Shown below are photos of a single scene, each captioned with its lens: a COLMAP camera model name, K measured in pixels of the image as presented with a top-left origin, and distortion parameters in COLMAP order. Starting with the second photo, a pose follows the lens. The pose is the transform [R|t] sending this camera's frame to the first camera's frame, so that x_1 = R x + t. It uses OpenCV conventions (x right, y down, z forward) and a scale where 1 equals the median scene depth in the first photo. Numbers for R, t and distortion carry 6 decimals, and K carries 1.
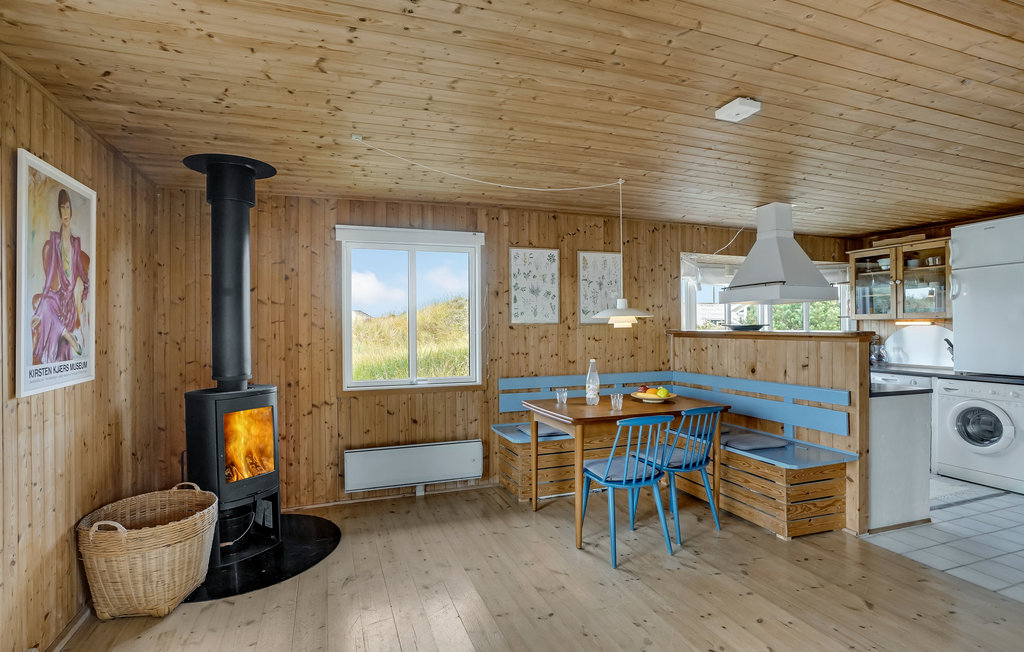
lens RADIAL K [[512.2, 0, 509.5], [0, 512.2, 322.6], [0, 0, 1]] dist [-0.052762, 0.025931]
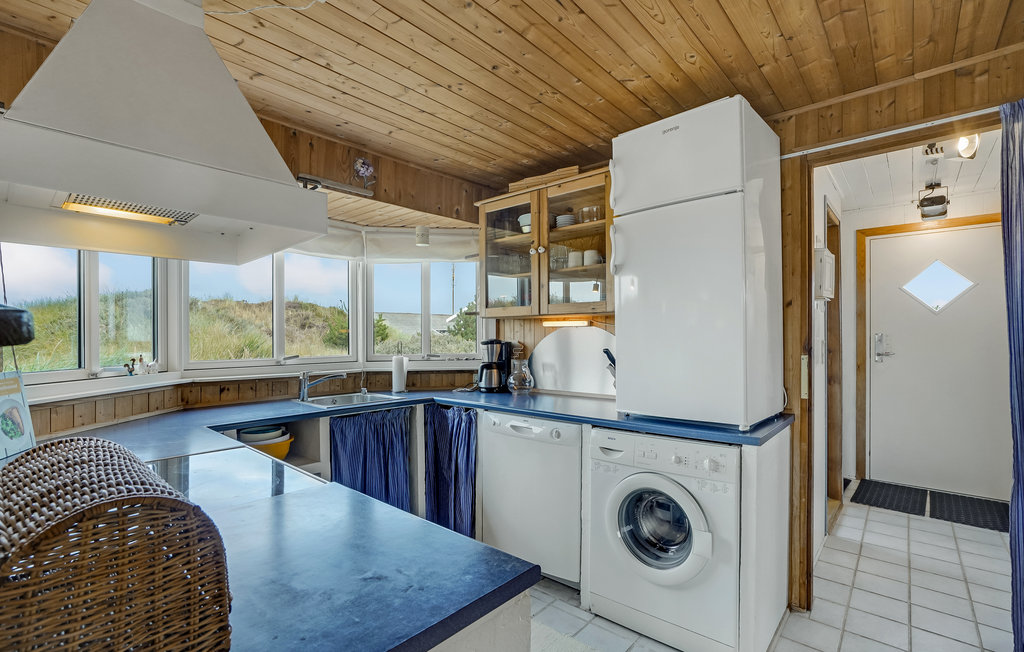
lens RADIAL K [[464.4, 0, 512.4], [0, 464.4, 330.6], [0, 0, 1]] dist [-0.028464, 0.000291]
pose [[0.879984, 0.003677, 0.474990, 0.600485], [-0.001320, 0.999985, -0.005295, 0.016577], [-0.475002, 0.004032, 0.879976, 0.664649]]
